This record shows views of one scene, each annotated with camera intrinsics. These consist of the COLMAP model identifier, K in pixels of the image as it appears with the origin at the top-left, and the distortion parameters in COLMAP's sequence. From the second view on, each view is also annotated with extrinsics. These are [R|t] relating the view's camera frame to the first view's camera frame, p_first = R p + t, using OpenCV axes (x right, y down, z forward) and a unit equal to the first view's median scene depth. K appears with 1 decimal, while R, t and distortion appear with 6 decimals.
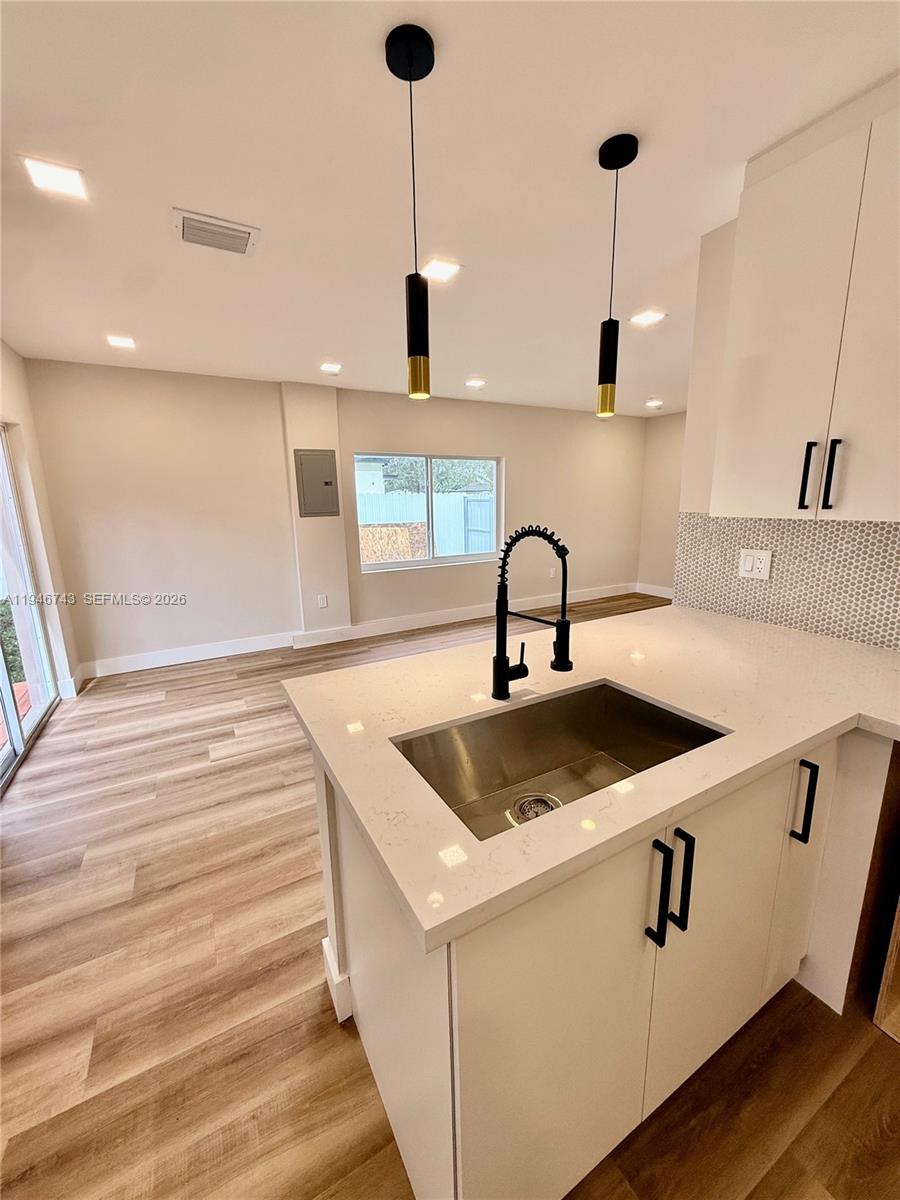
lens RADIAL K [[473.1, 0, 450.0], [0, 473.1, 600.0], [0, 0, 1]] dist [-0.001346, -0.000191]
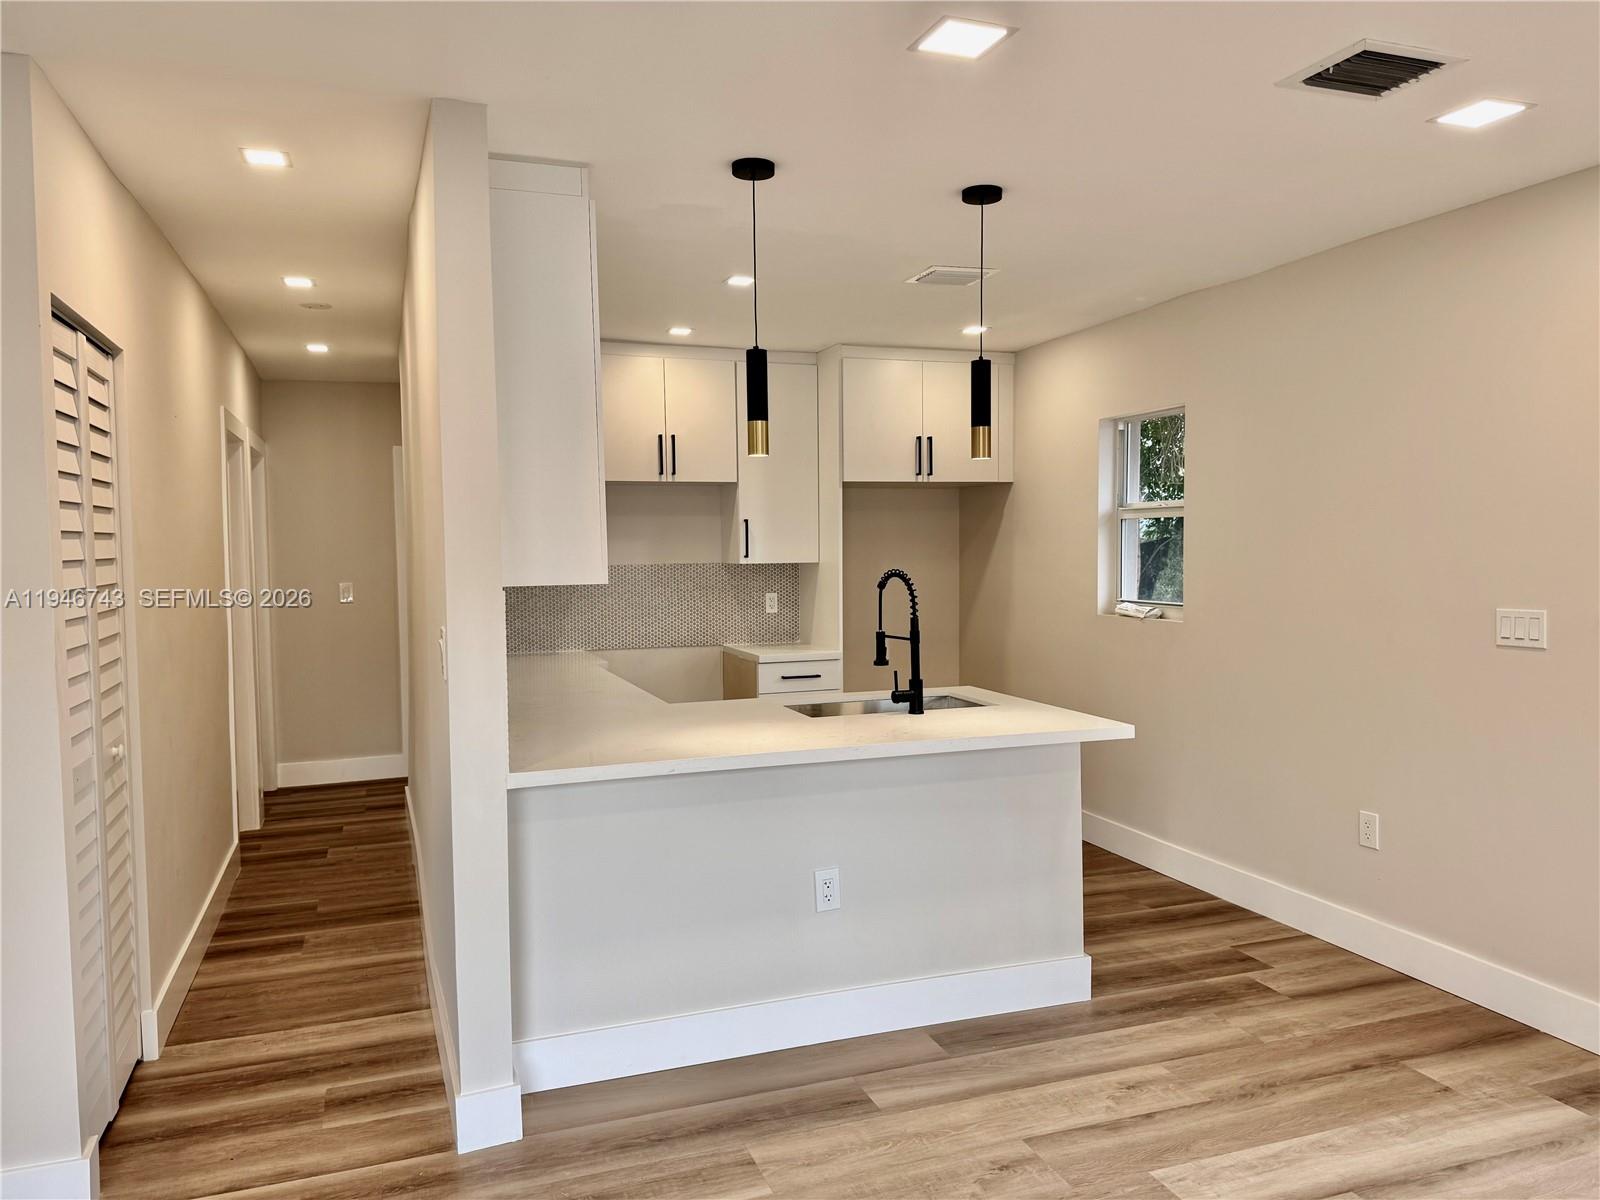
lens RADIAL K [[1112.7, 0, 800.0], [0, 1112.7, 600.0], [0, 0, 1]] dist [0.089032, -0.099822]
pose [[-0.987722, 0.020038, 0.154934, -0.026232], [0.059529, 0.965193, 0.254674, -0.512300], [-0.144438, 0.260770, -0.954535, 2.325855]]
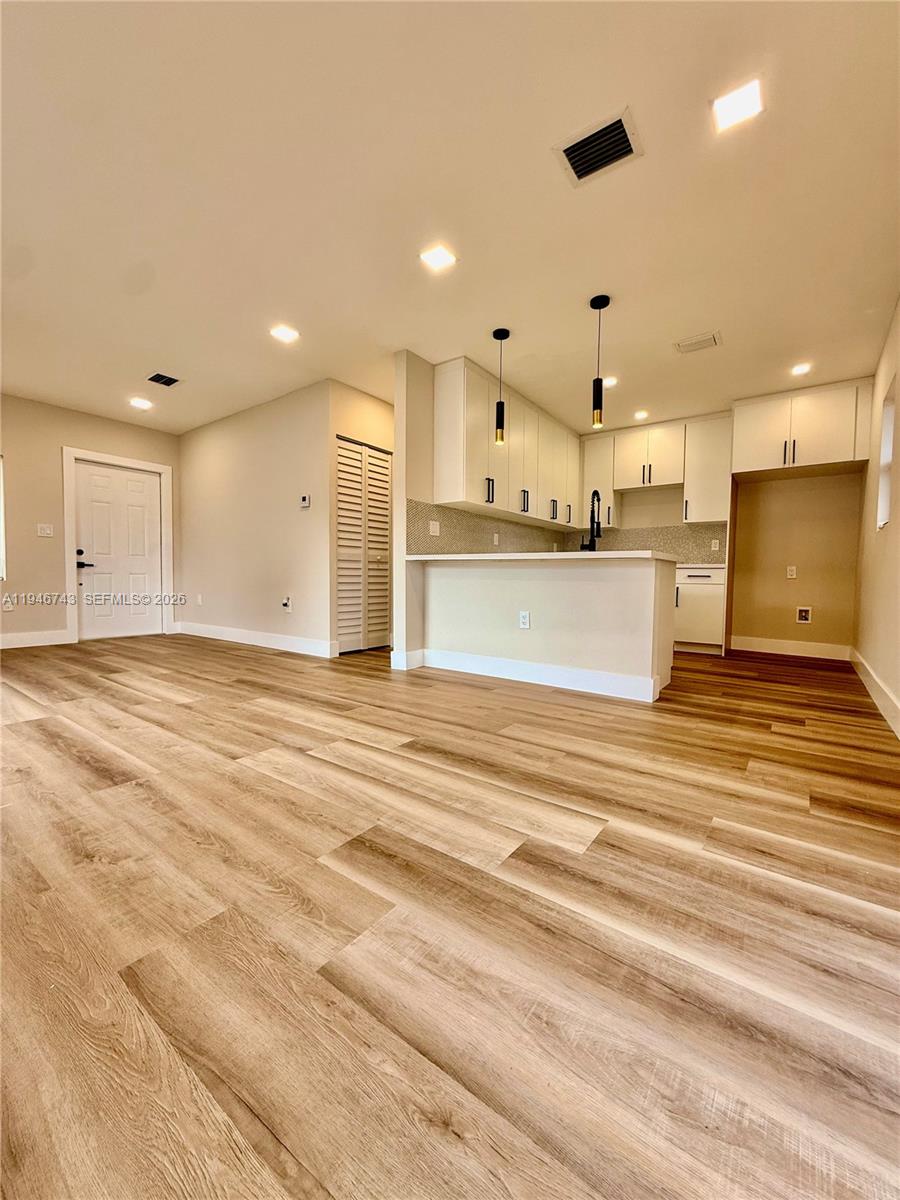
lens RADIAL K [[477.7, 0, 455.8], [0, 477.7, 598.4], [0, 0, 1]] dist [-0.001013, 0.000016]
pose [[-0.423633, -0.028247, 0.905393, -1.225597], [0.185323, 0.975669, 0.117152, -0.004844], [-0.886674, 0.217419, -0.408091, 1.760466]]
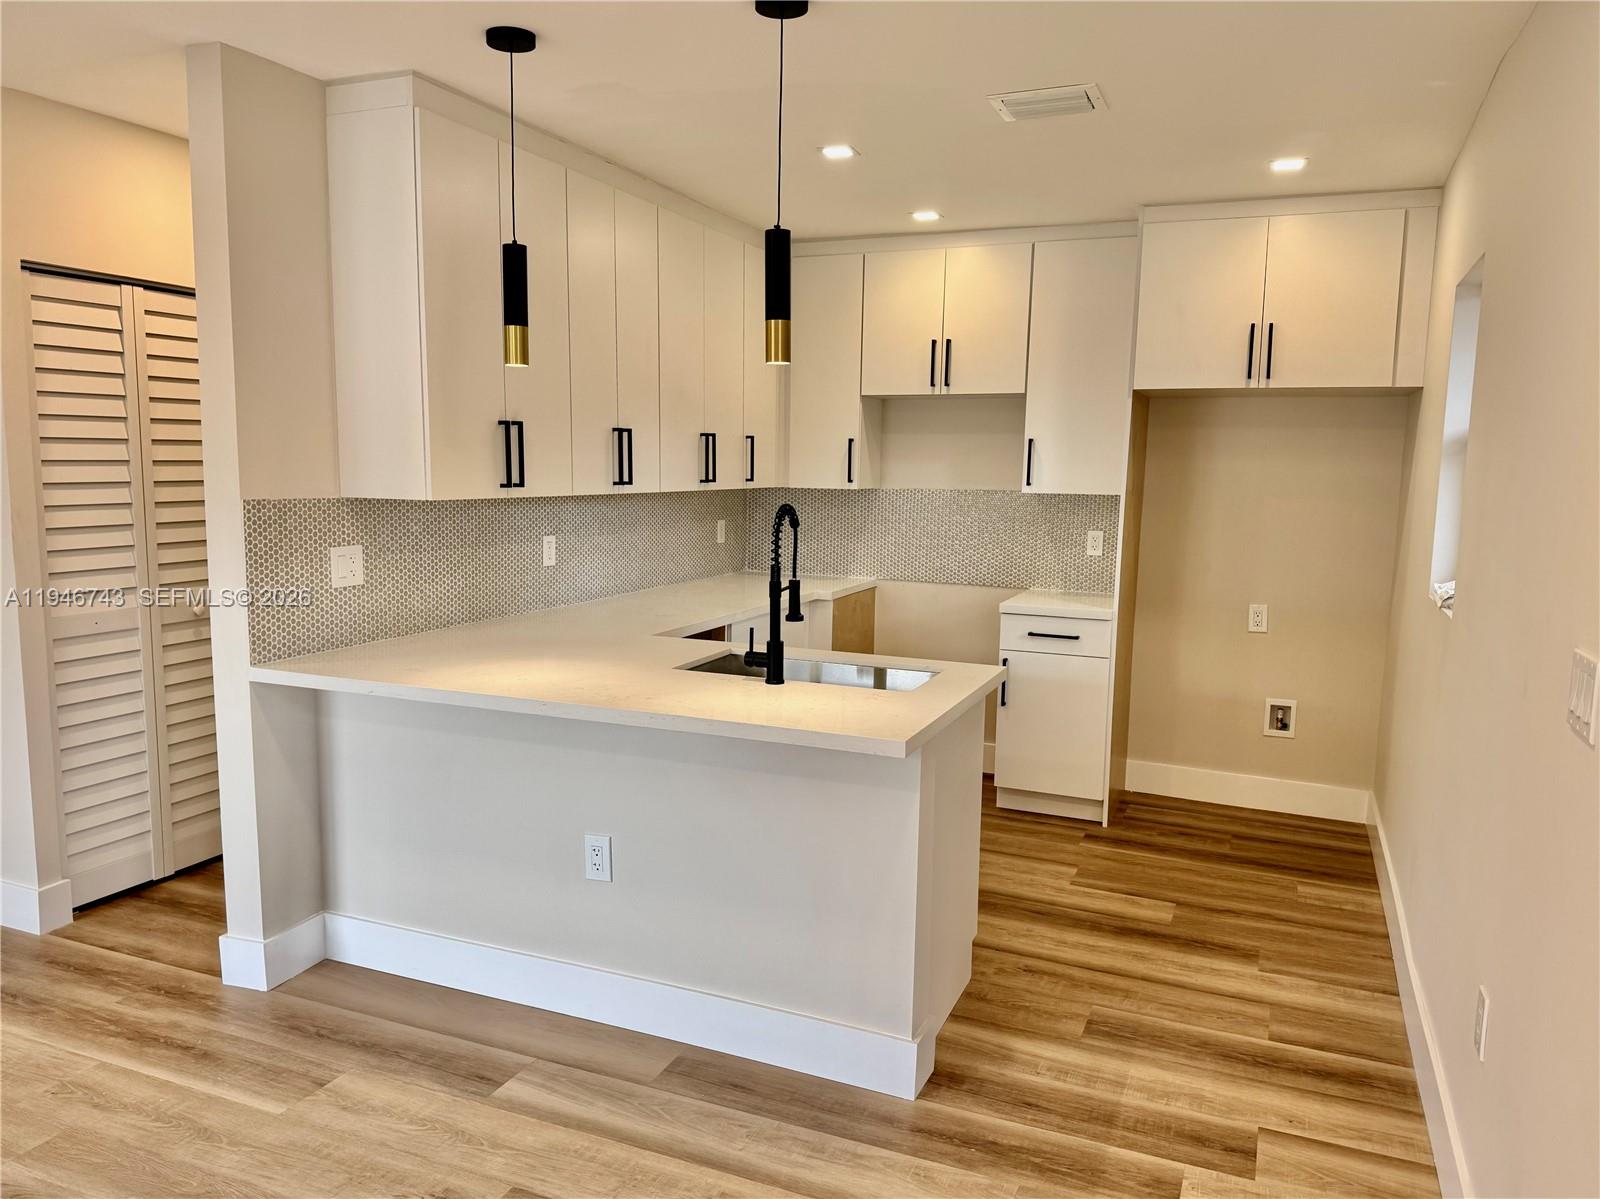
lens RADIAL K [[1170.6, 0, 802.4], [0, 1170.6, 605.3], [0, 0, 1]] dist [0.094656, -0.130585]
pose [[-0.620684, -0.092640, 0.778569, -1.131343], [0.157841, 0.957902, 0.239812, -0.326872], [-0.768009, 0.271737, -0.579932, 1.469142]]
